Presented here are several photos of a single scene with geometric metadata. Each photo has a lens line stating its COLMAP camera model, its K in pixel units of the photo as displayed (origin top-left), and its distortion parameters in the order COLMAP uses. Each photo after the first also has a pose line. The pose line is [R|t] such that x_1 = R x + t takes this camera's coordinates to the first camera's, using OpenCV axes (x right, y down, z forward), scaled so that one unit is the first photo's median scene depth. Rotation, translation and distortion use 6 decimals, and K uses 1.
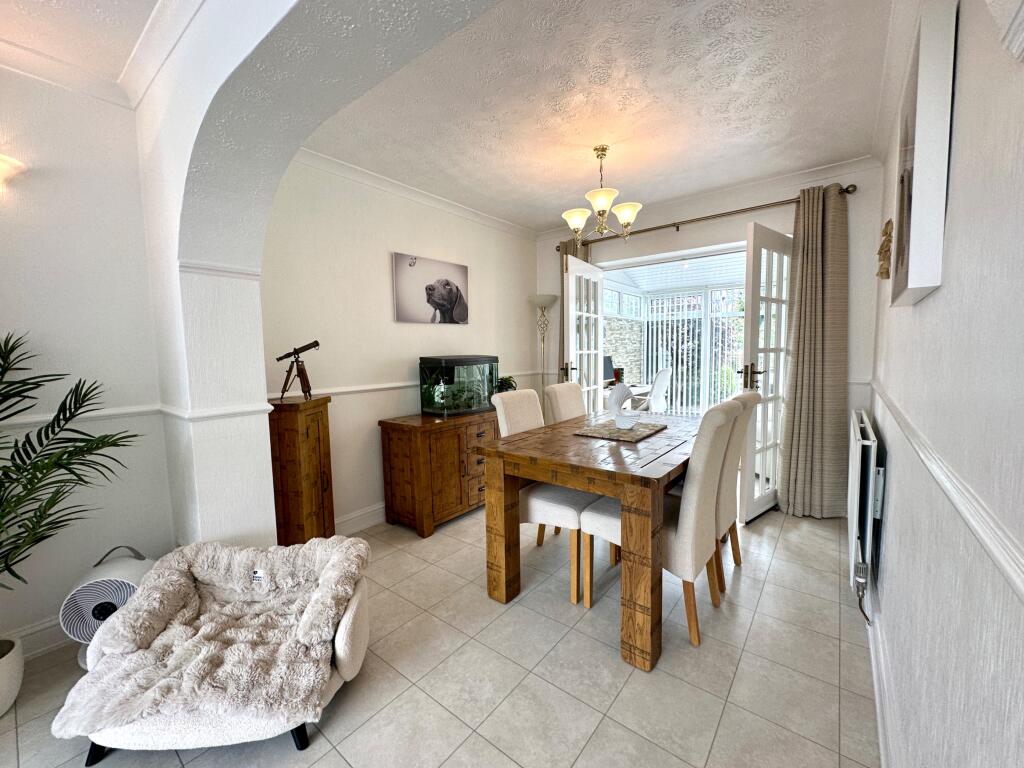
lens RADIAL K [[415.1, 0, 514.7], [0, 415.1, 379.8], [0, 0, 1]] dist [-0.002122, 0.000294]
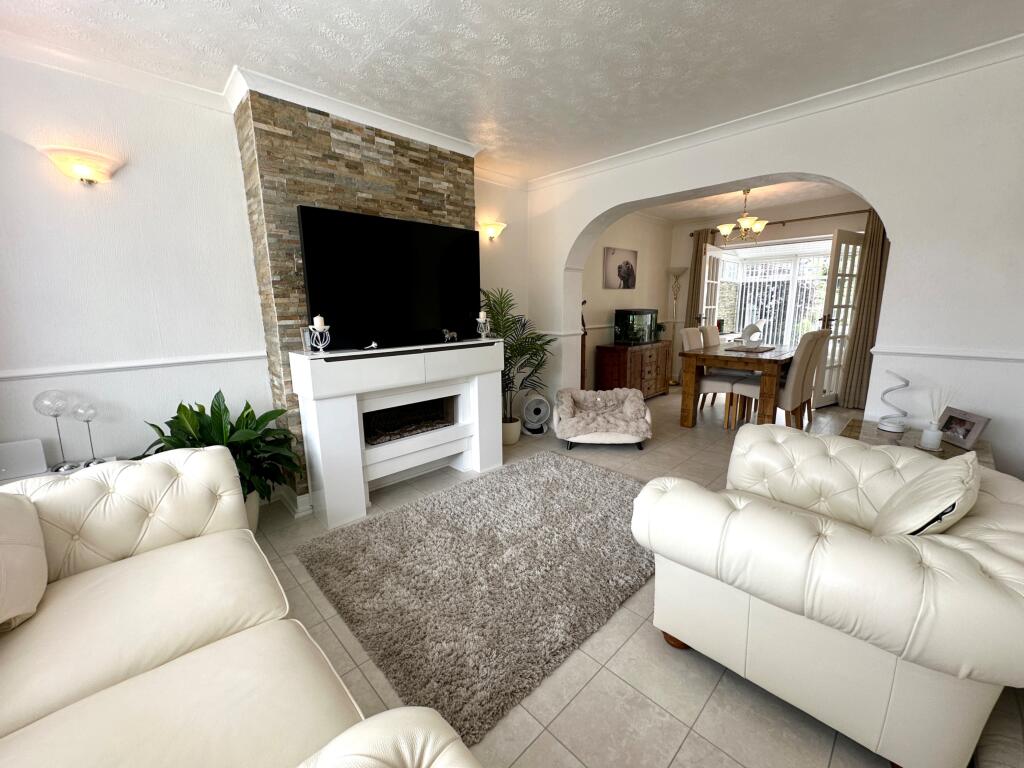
lens RADIAL K [[415.1, 0, 513.9], [0, 415.1, 380.9], [0, 0, 1]] dist [-0.002122, 0.000294]
pose [[0.991734, 0.026737, -0.125492, -0.449539], [-0.012714, 0.993712, 0.111241, 0.054212], [0.127677, -0.108726, 0.985838, -0.803311]]
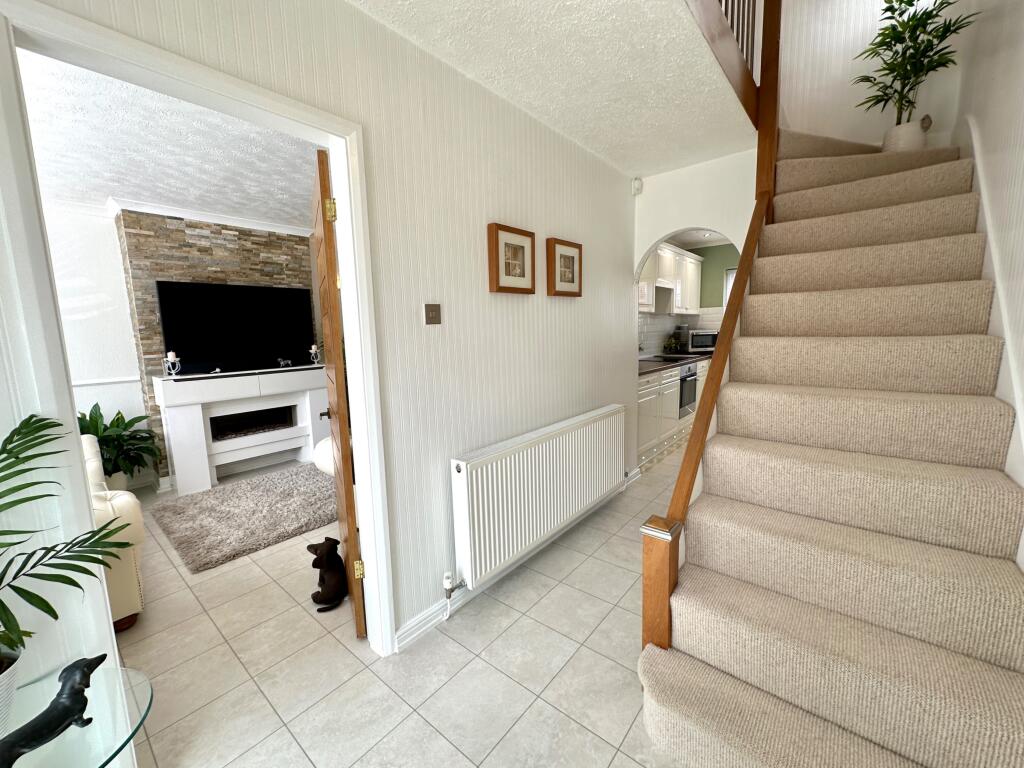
lens RADIAL K [[415.1, 0, 515.0], [0, 415.1, 381.3], [0, 0, 1]] dist [-0.002122, 0.000294]
pose [[0.999613, -0.007817, -0.026709, 0.085703], [0.009176, 0.998650, 0.051135, 0.056828], [0.026273, -0.051360, 0.998335, -1.215715]]
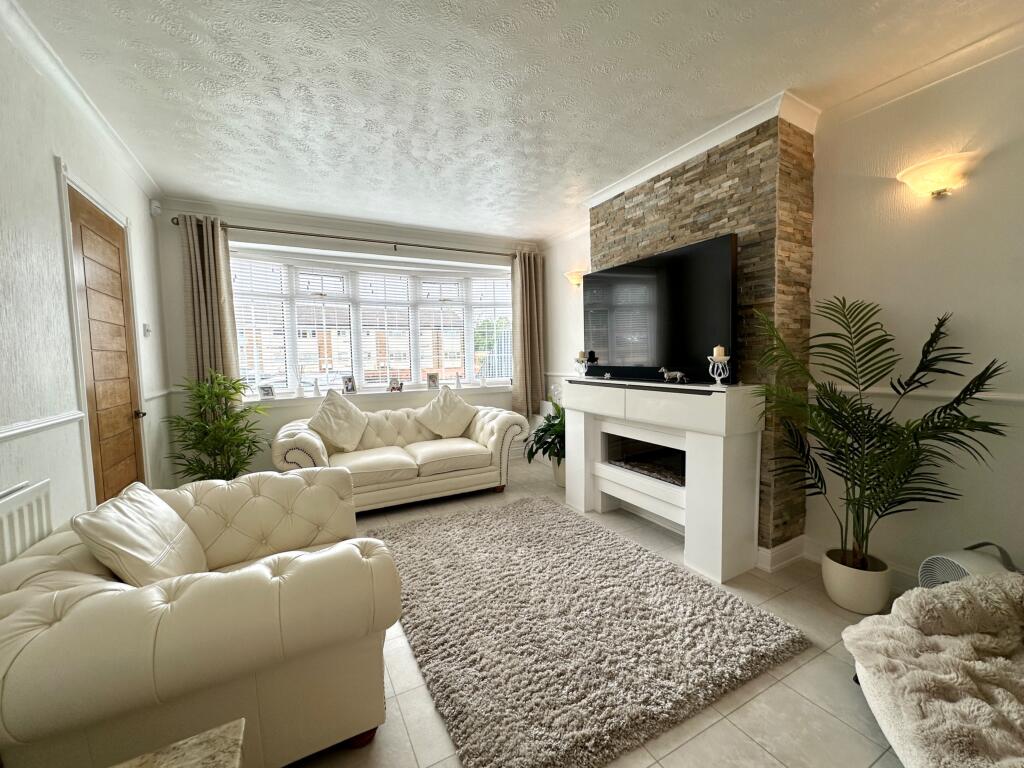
lens RADIAL K [[415.1, 0, 516.5], [0, 415.1, 383.7], [0, 0, 1]] dist [-0.002122, 0.000294]
pose [[-0.395593, 0.084829, -0.914500, 0.155551], [-0.044042, 0.992828, 0.111146, -0.003022], [0.917369, 0.084245, -0.389020, 0.203964]]
